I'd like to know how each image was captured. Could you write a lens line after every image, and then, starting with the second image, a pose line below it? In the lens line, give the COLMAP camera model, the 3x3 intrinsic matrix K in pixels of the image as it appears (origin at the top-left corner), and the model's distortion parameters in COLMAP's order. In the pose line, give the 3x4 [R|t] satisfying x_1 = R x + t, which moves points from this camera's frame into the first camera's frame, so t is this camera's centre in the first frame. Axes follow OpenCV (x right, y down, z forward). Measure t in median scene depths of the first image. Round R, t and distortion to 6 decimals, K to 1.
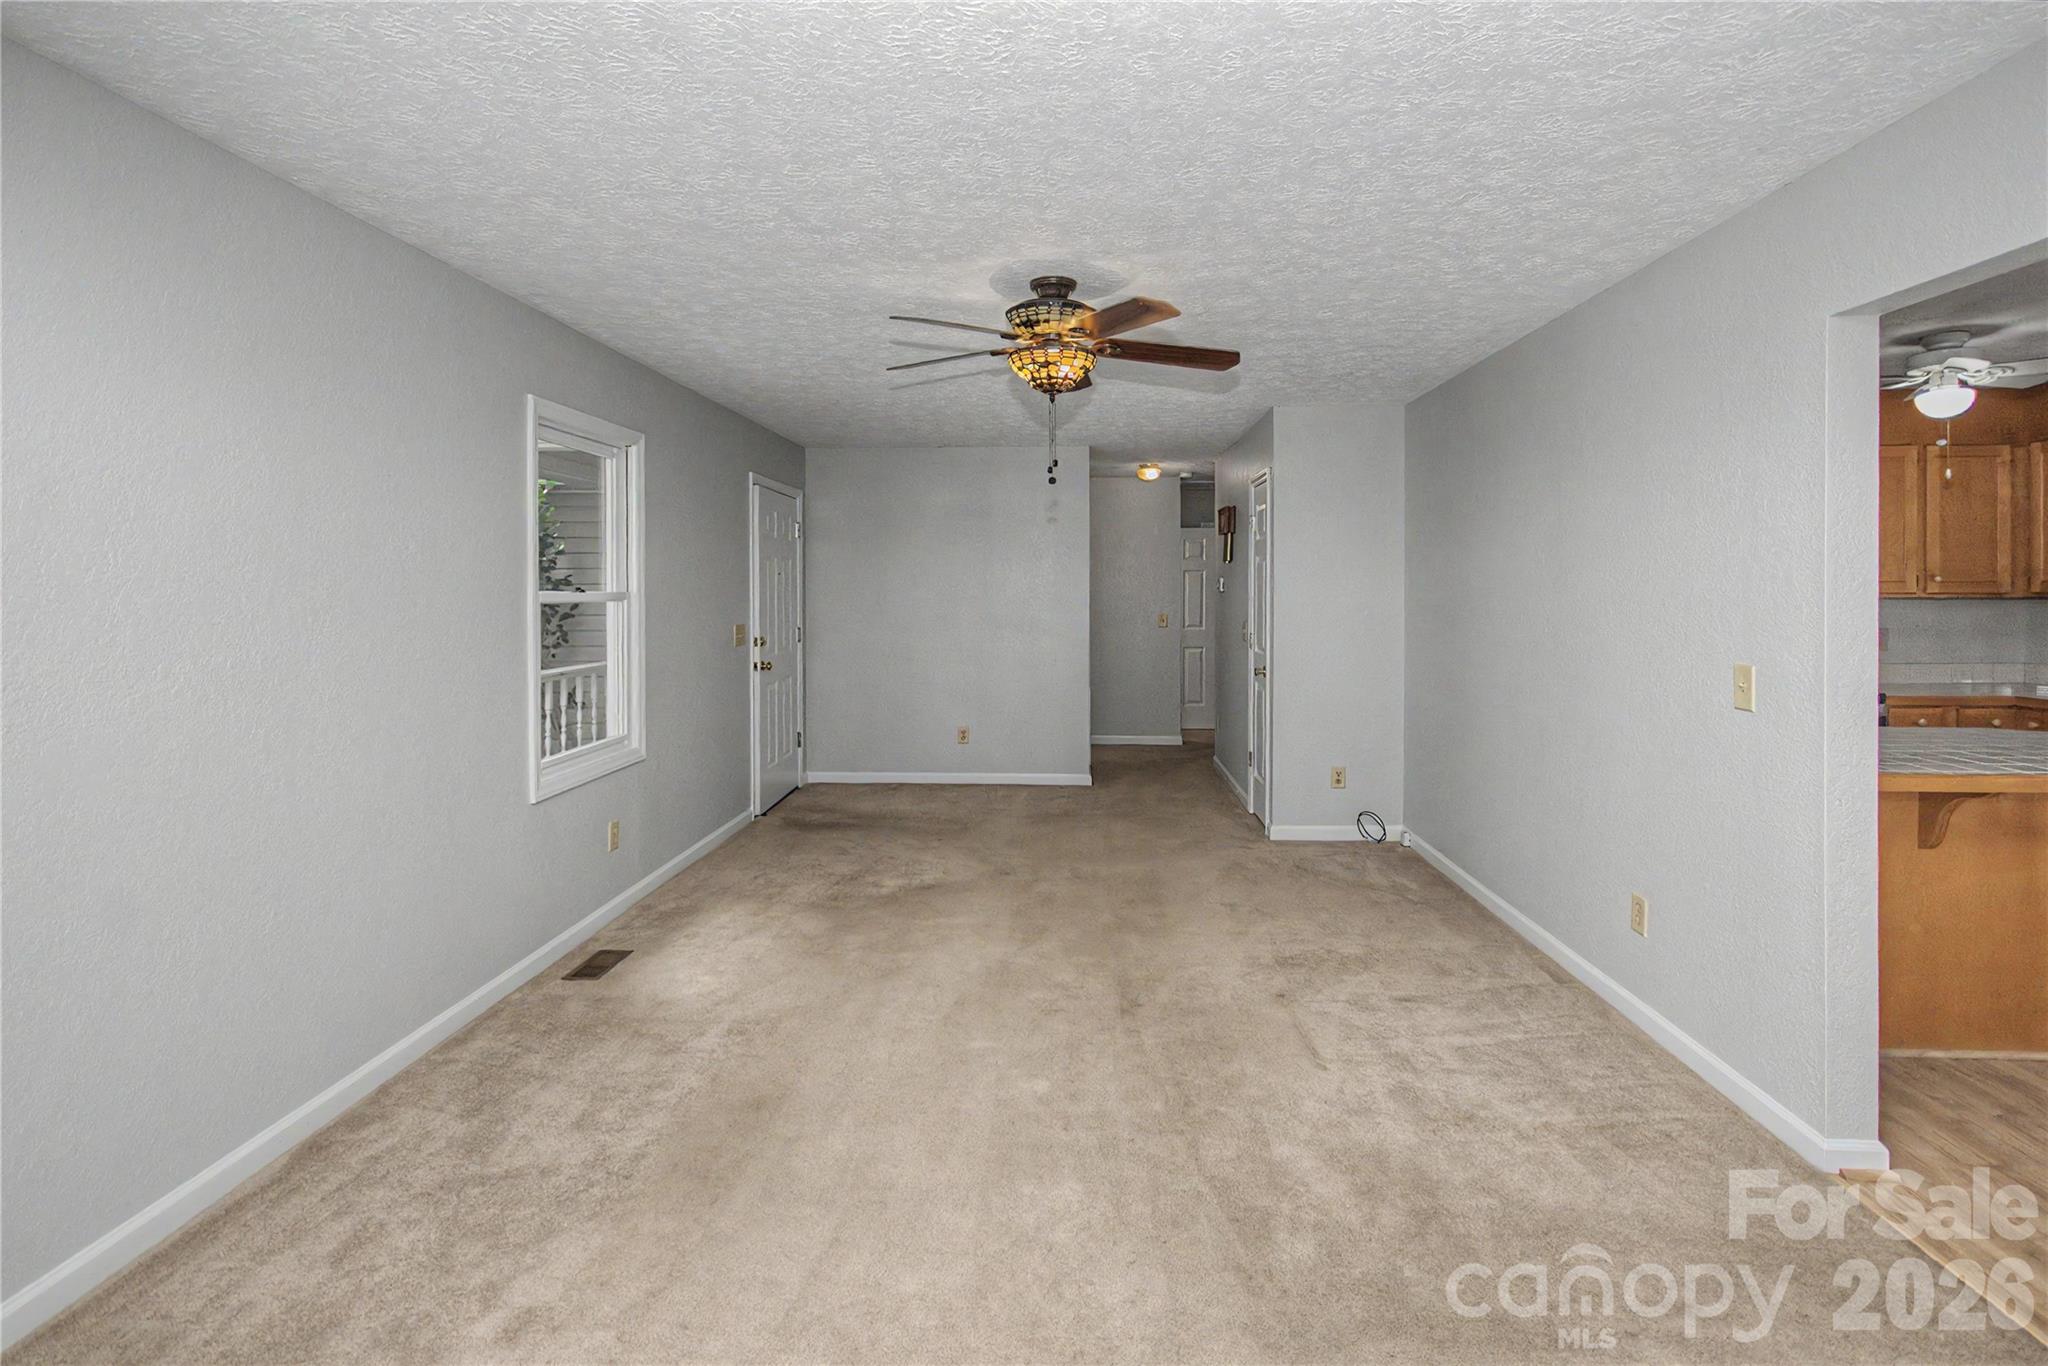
lens RADIAL K [[935.1, 0, 1080.4], [0, 935.1, 596.3], [0, 0, 1]] dist [-0.001547, 0.001498]
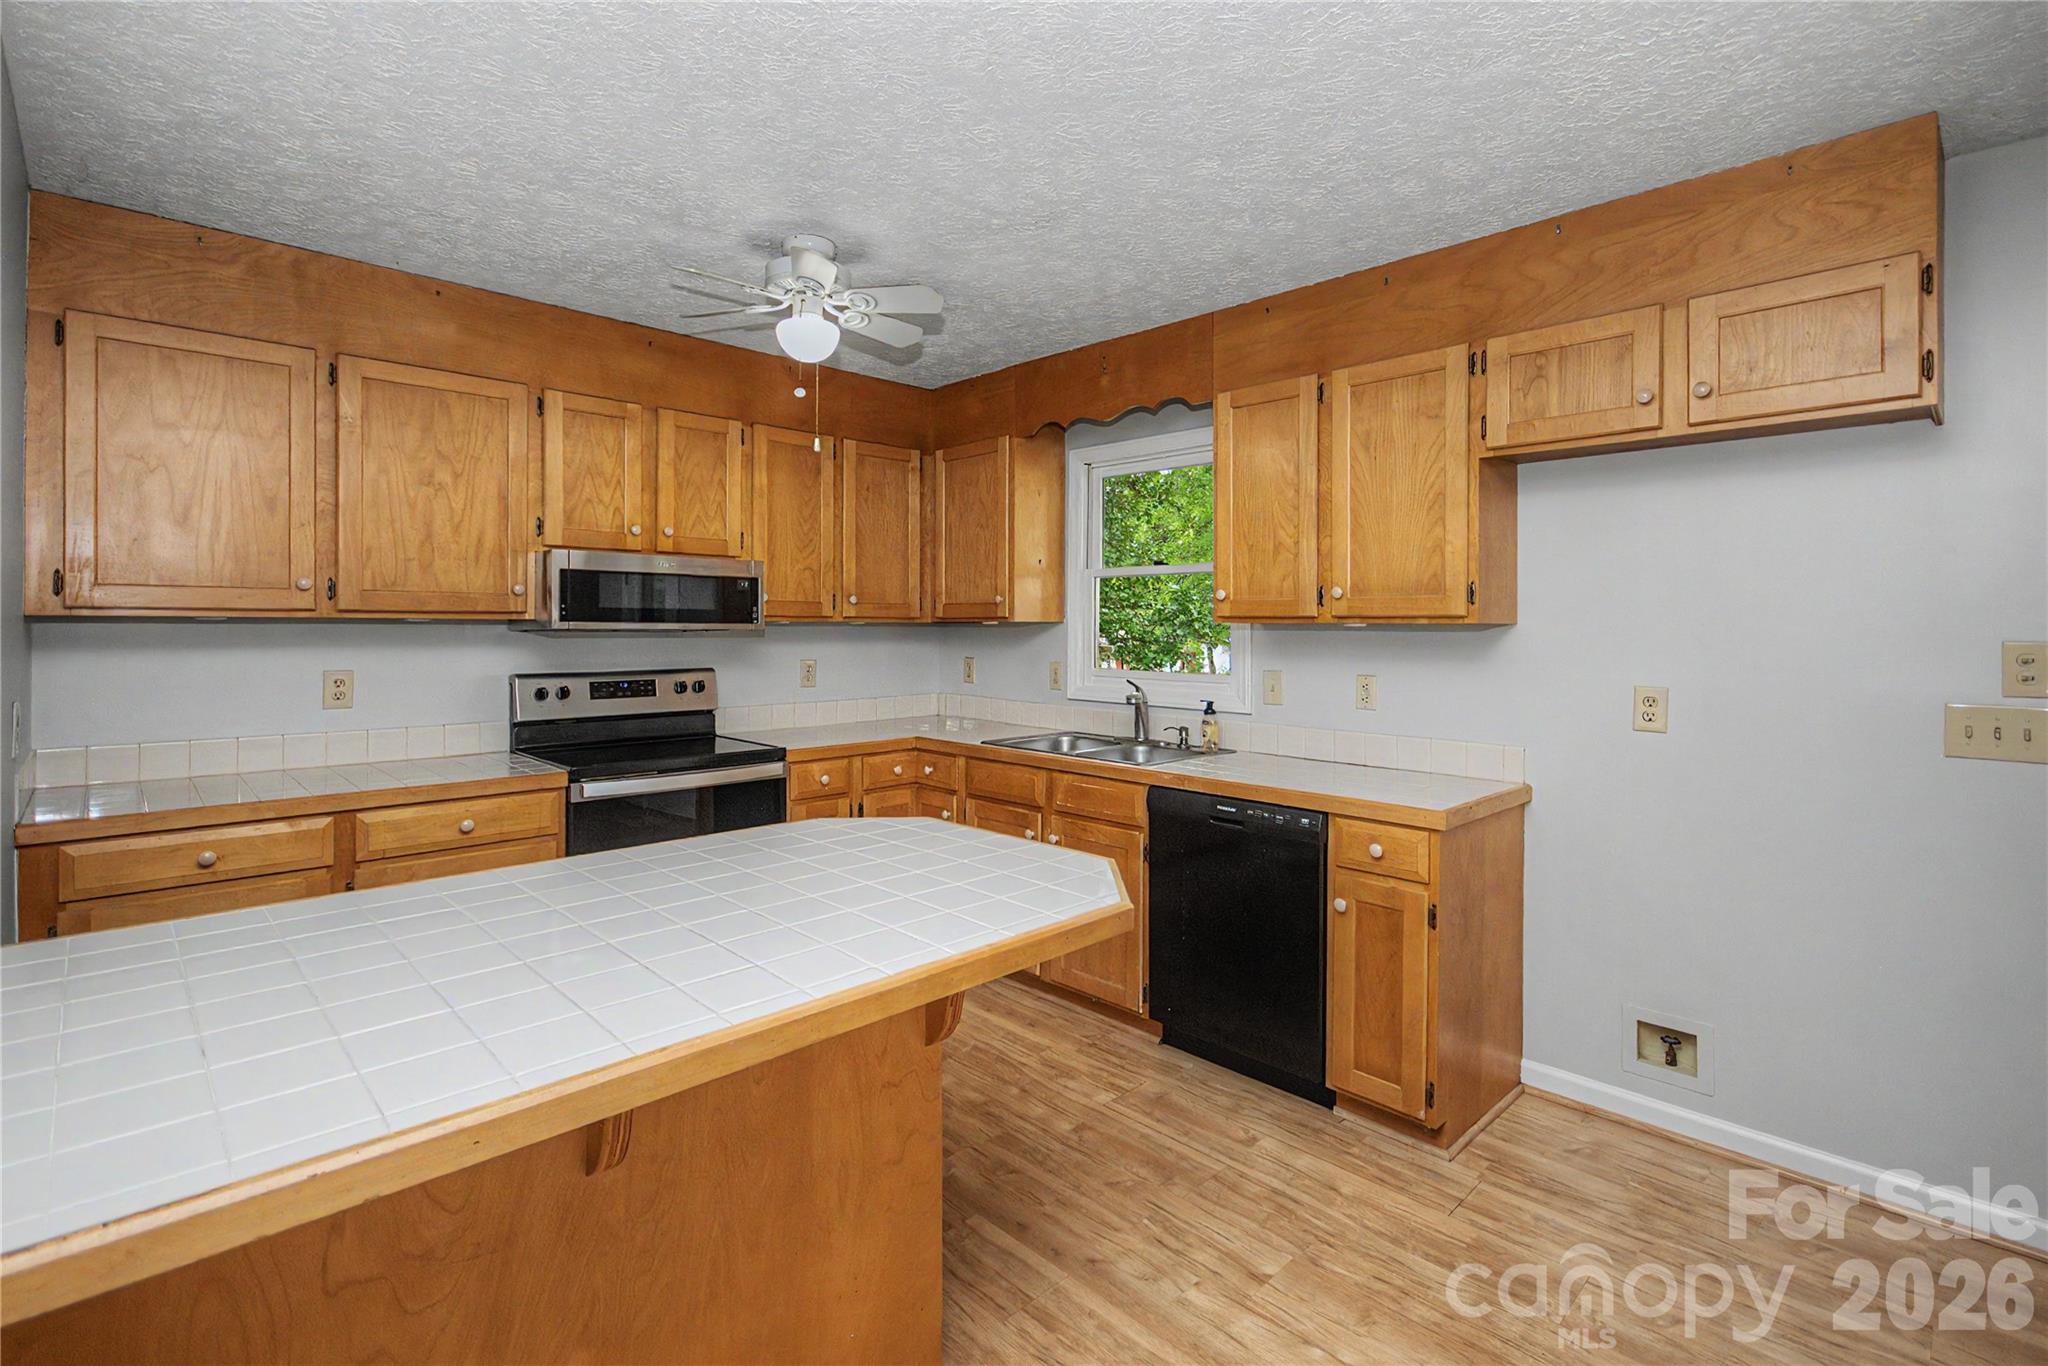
lens RADIAL K [[912.2, 0, 1039.2], [0, 912.2, 628.2], [0, 0, 1]] dist [-0.001420, 0.000303]
pose [[0.678764, -0.004327, 0.734344, 0.439384], [0.006603, 0.999978, -0.000211, 0.008059], [-0.734327, 0.004992, 0.678777, 0.332677]]
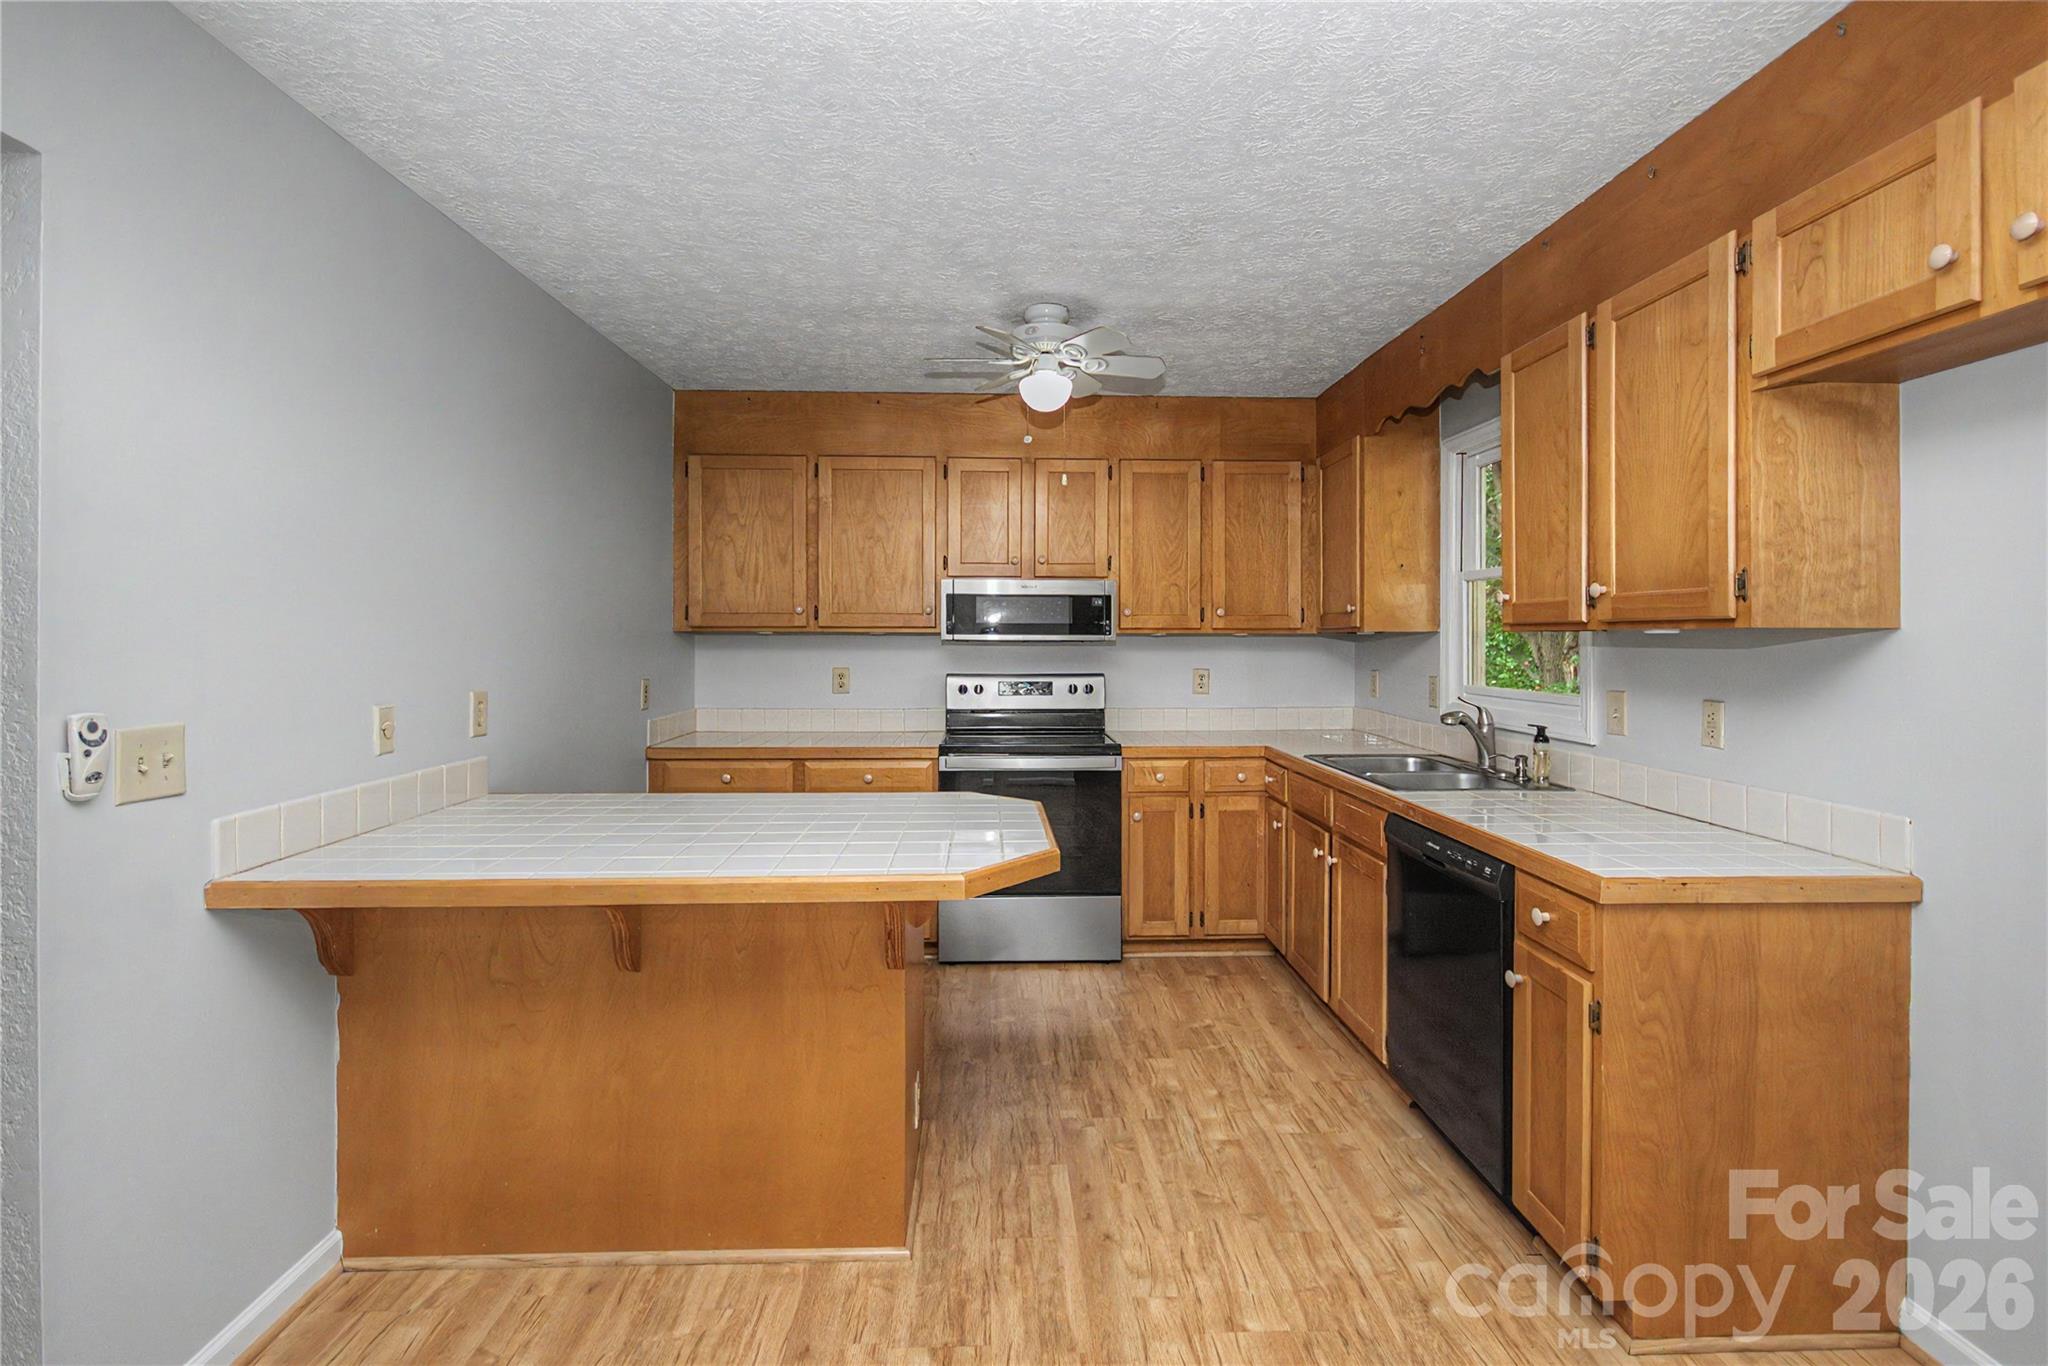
lens RADIAL K [[912.2, 0, 1069.5], [0, 912.2, 639.7], [0, 0, 1]] dist [-0.001420, 0.000303]
pose [[0.993170, -0.003219, 0.116632, 0.682662], [0.004177, 0.999960, -0.007966, 0.013495], [-0.116602, 0.008398, 0.993143, 0.169989]]
